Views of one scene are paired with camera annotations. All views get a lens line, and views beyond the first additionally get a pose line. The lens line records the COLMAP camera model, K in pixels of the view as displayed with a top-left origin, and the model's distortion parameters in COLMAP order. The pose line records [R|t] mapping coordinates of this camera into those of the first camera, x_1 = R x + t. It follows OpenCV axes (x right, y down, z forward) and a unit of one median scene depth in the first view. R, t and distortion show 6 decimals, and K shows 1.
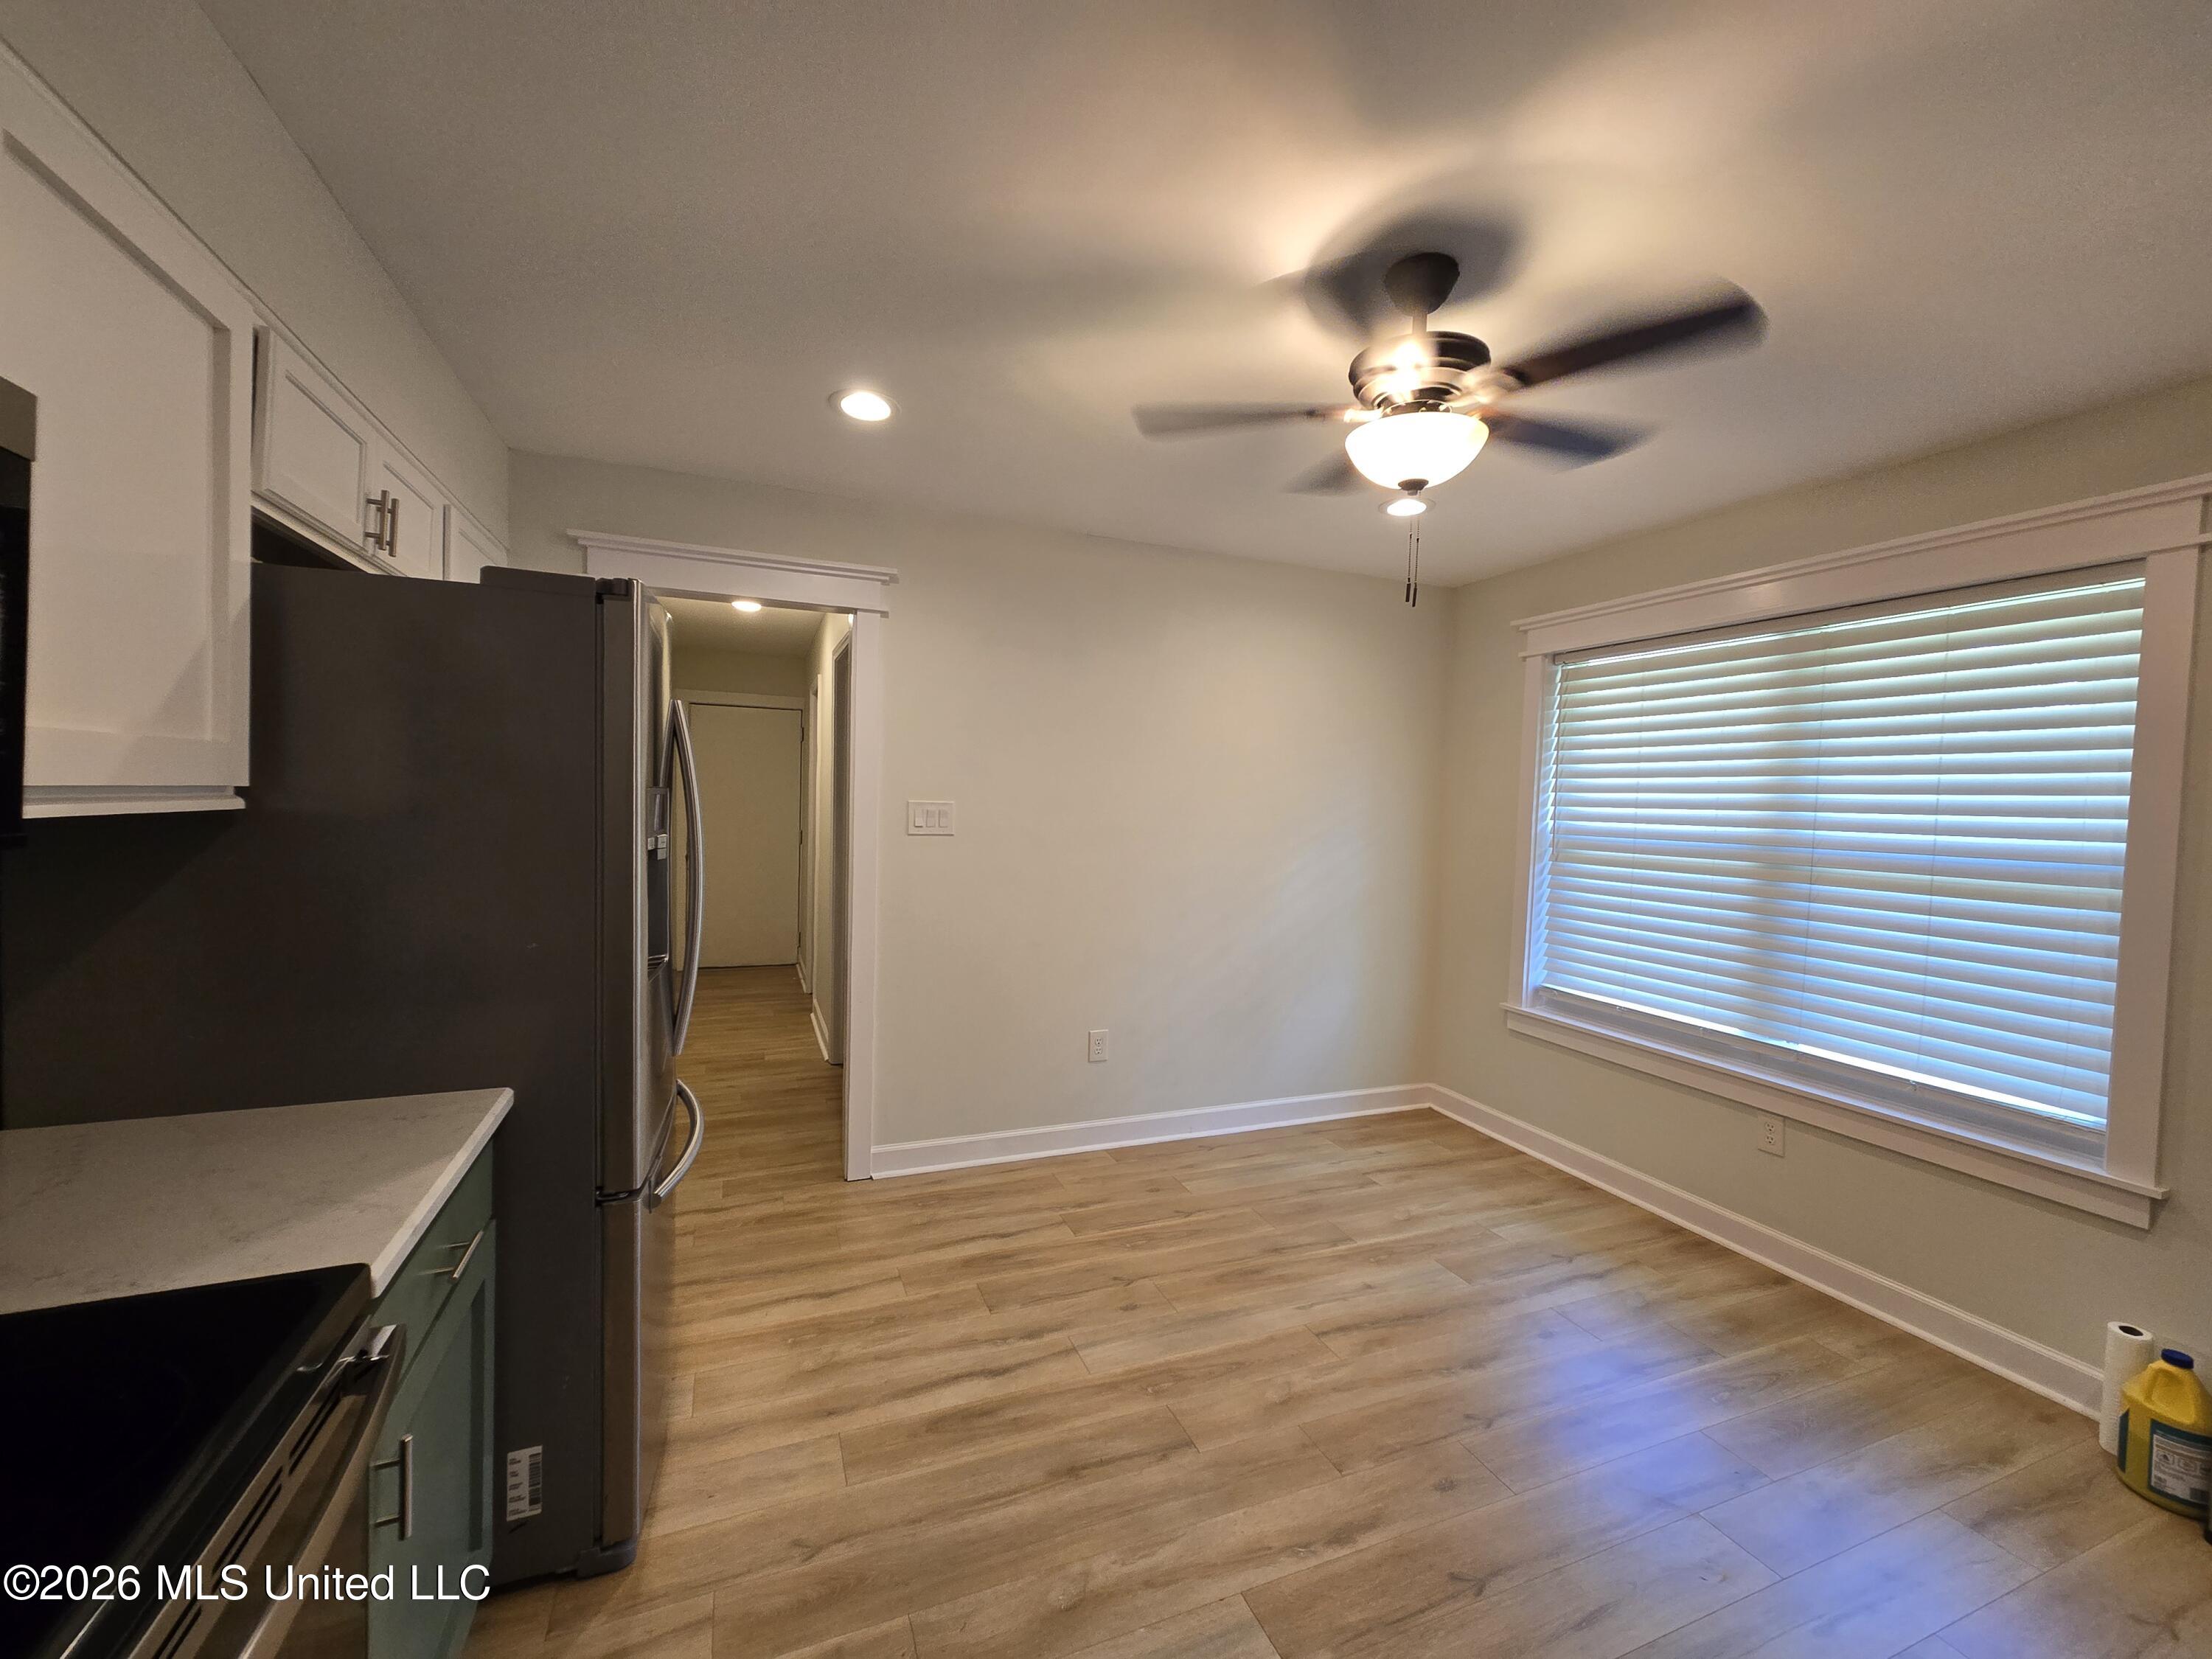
lens RADIAL K [[905.3, 0, 1110.1], [0, 905.3, 836.7], [0, 0, 1]] dist [0.001623, 0.000451]
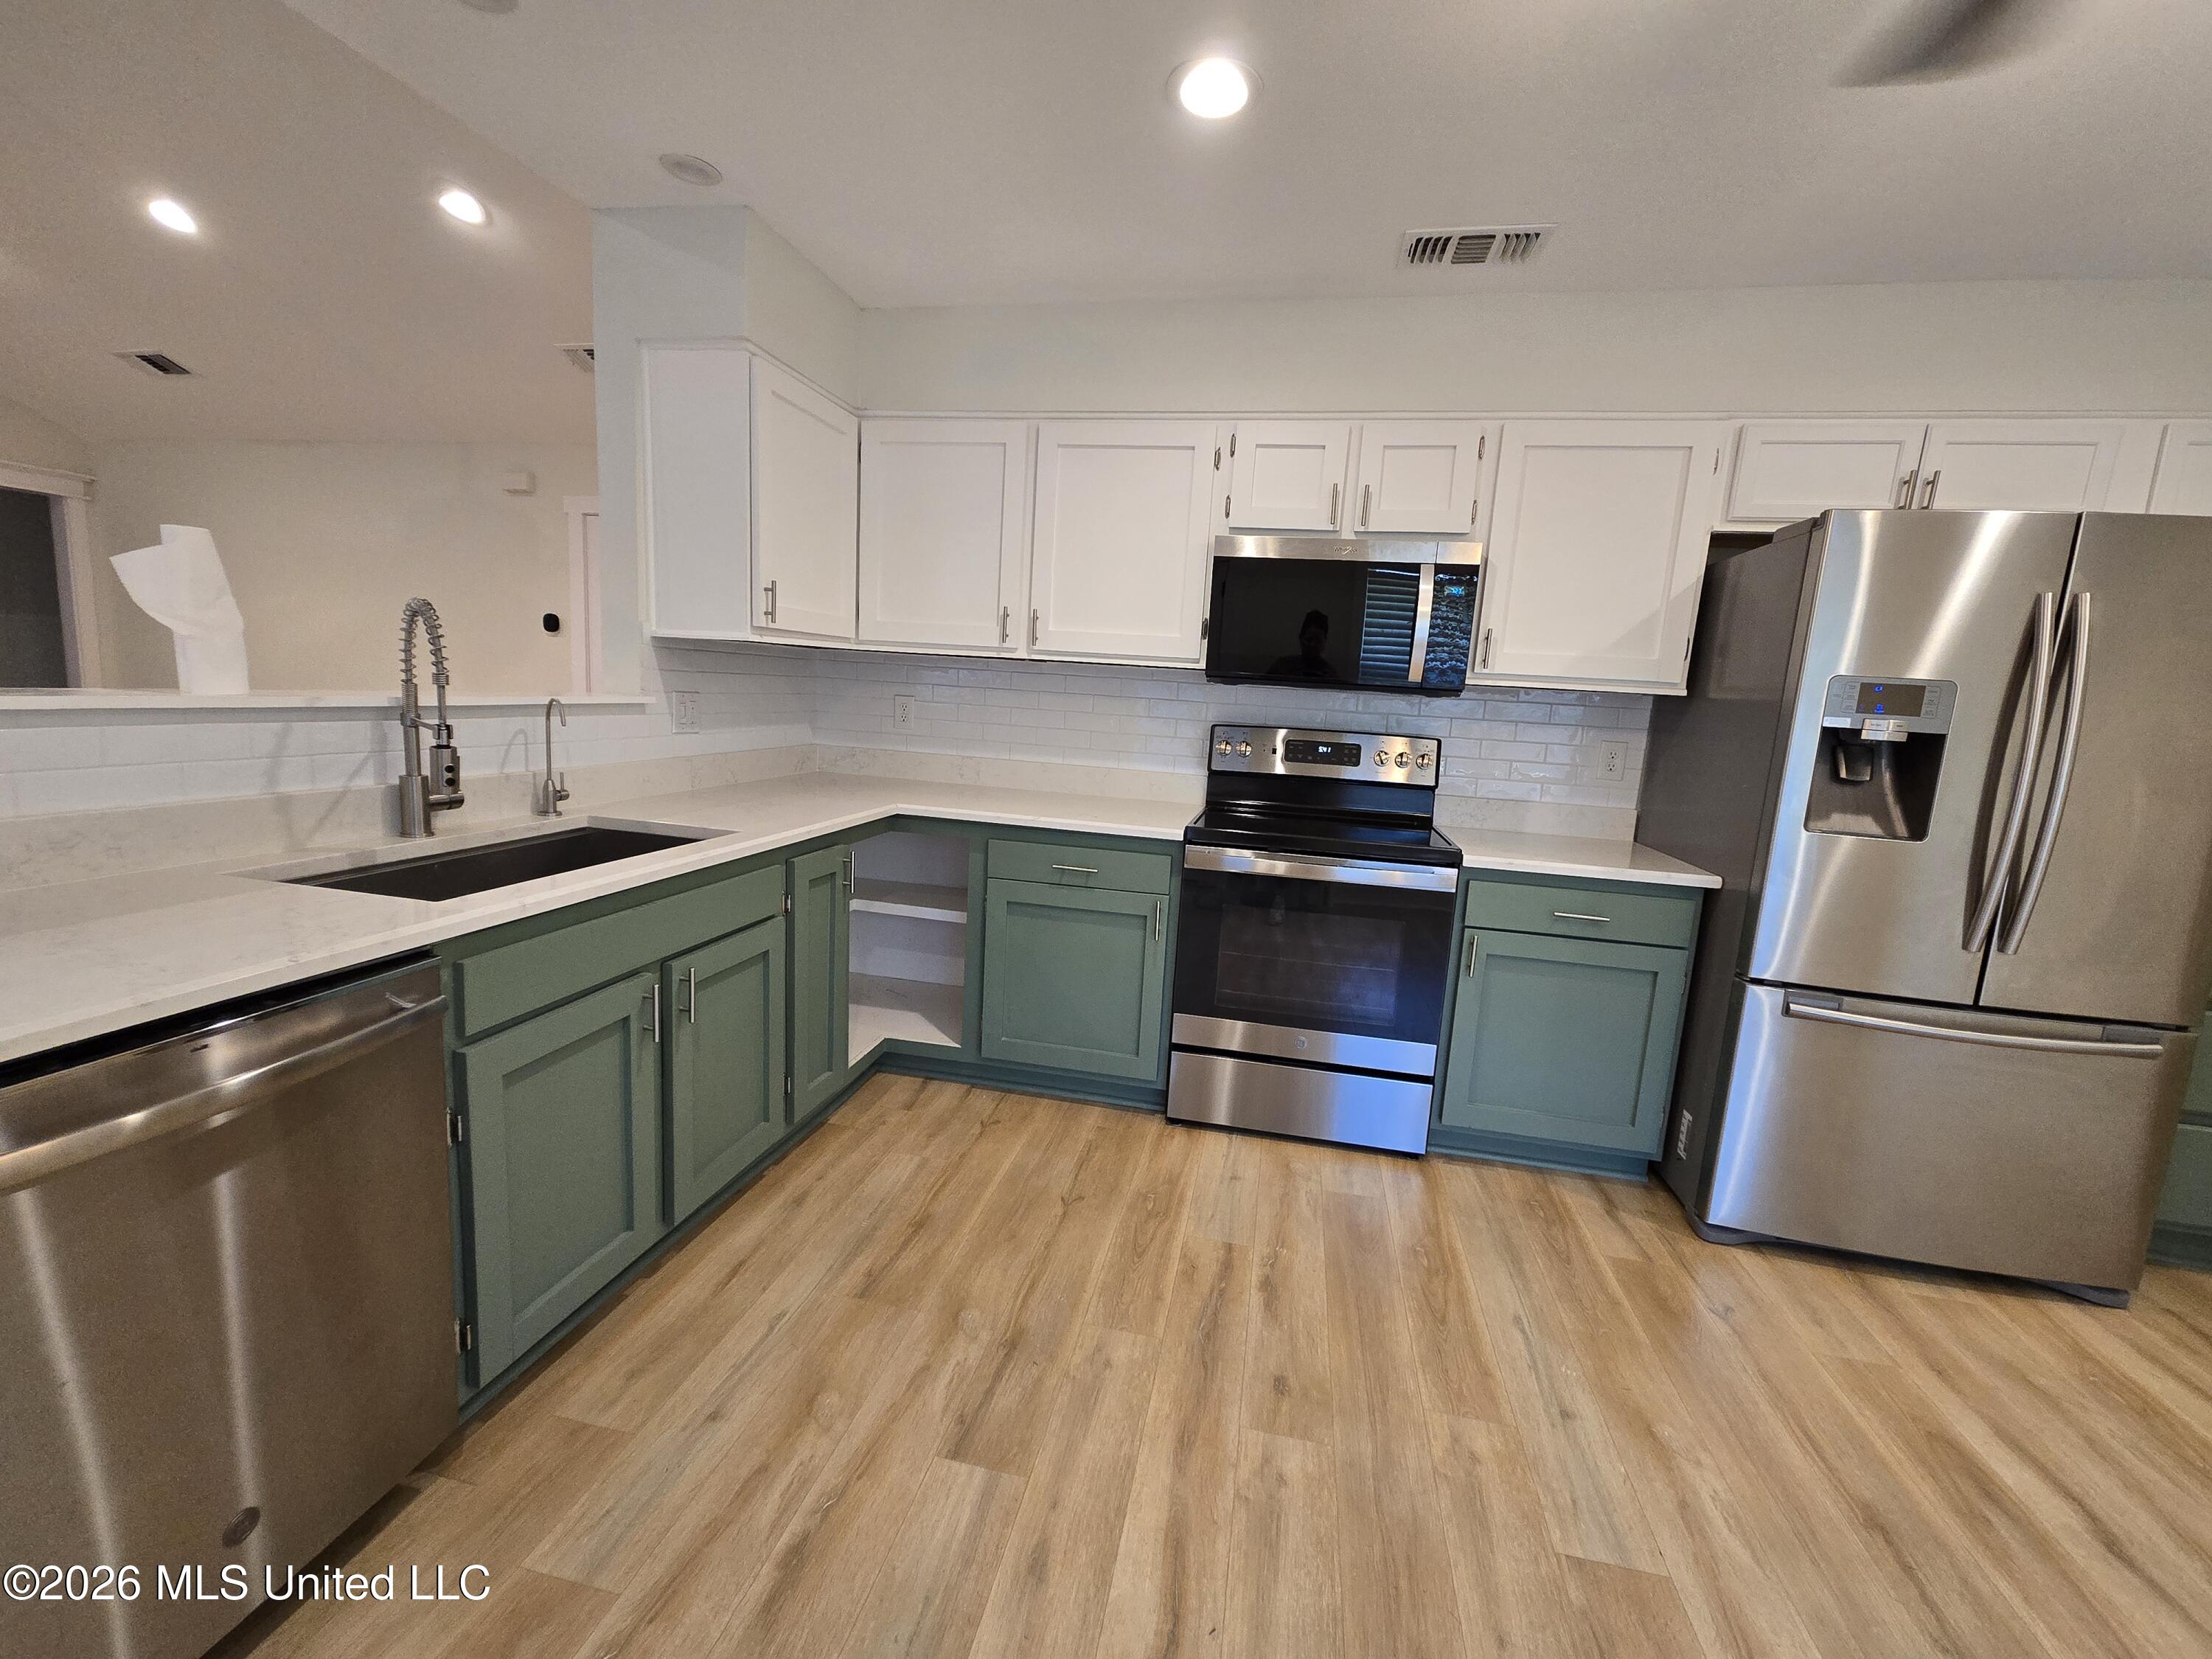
lens RADIAL K [[905.3, 0, 1116.0], [0, 905.3, 831.1], [0, 0, 1]] dist [0.001623, 0.000451]
pose [[-0.558119, 0.064037, -0.827286, 0.660276], [-0.113853, 0.981677, 0.152797, 0.049207], [0.821913, 0.179468, -0.540602, 0.551915]]
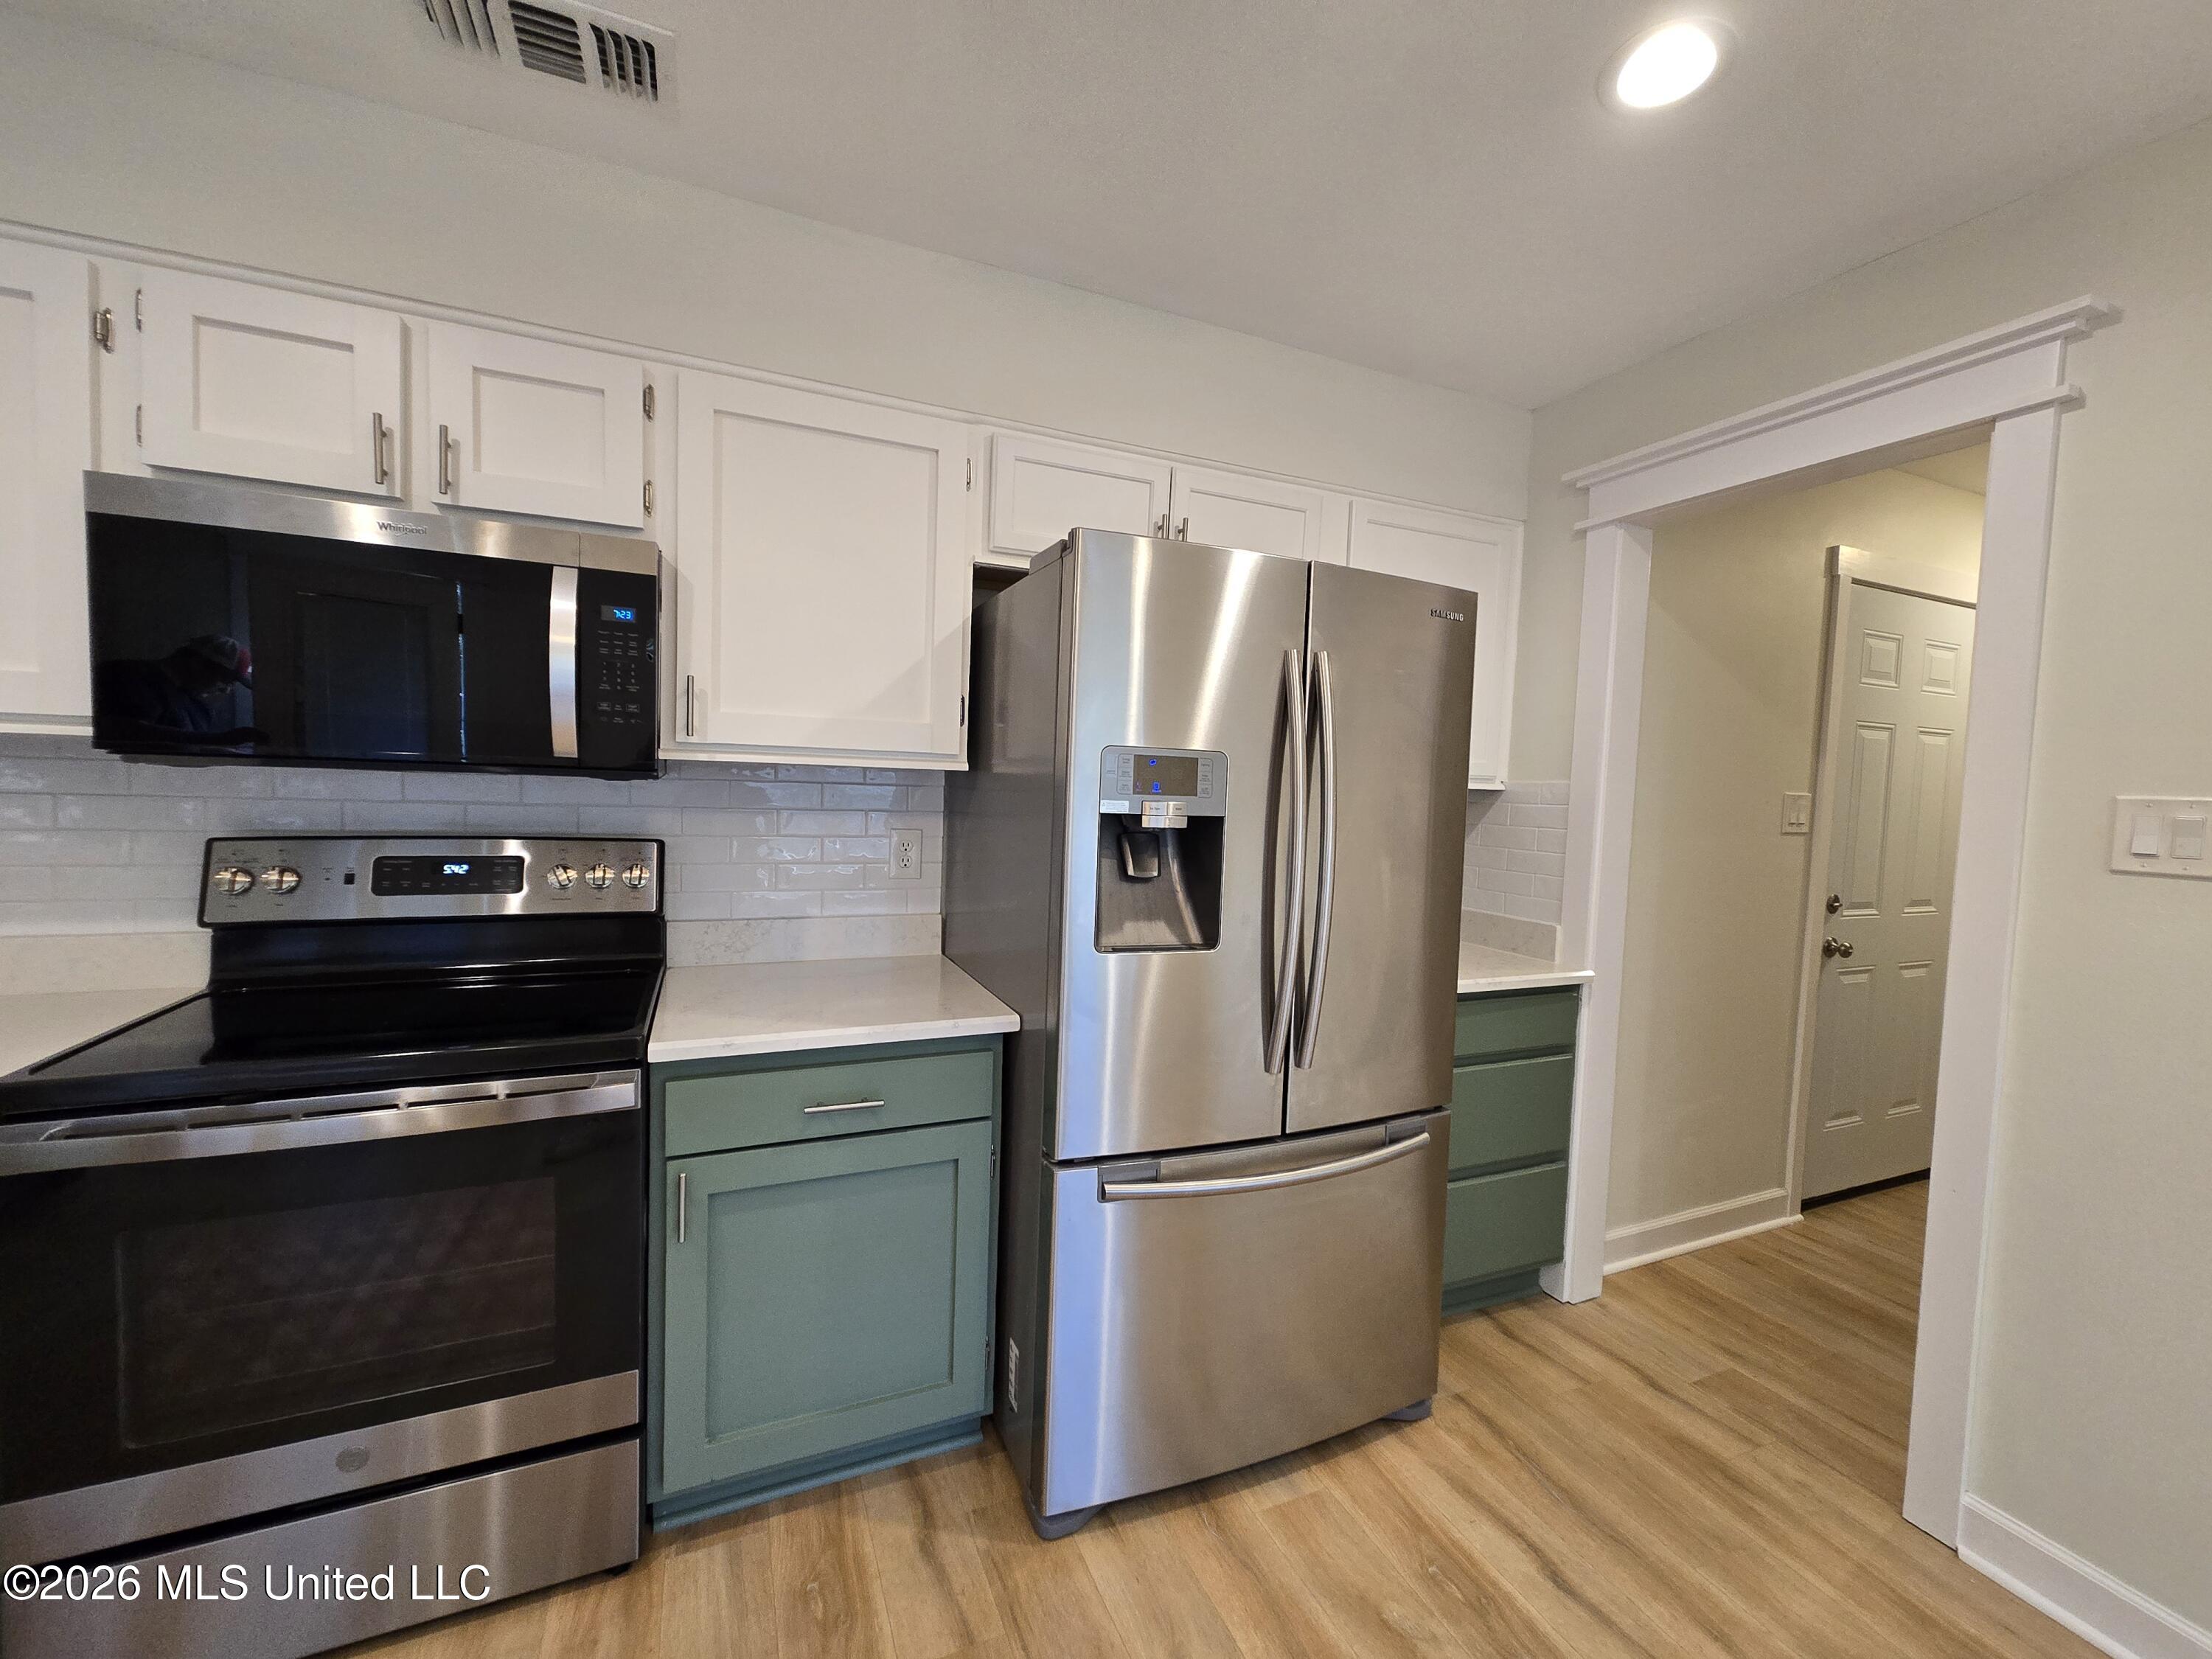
lens RADIAL K [[905.3, 0, 1123.5], [0, 905.3, 832.9], [0, 0, 1]] dist [0.001623, 0.000451]
pose [[0.031316, 0.027669, -0.999126, 0.260792], [-0.079898, 0.996487, 0.025092, 0.007844], [0.996311, 0.079043, 0.033416, 0.609821]]
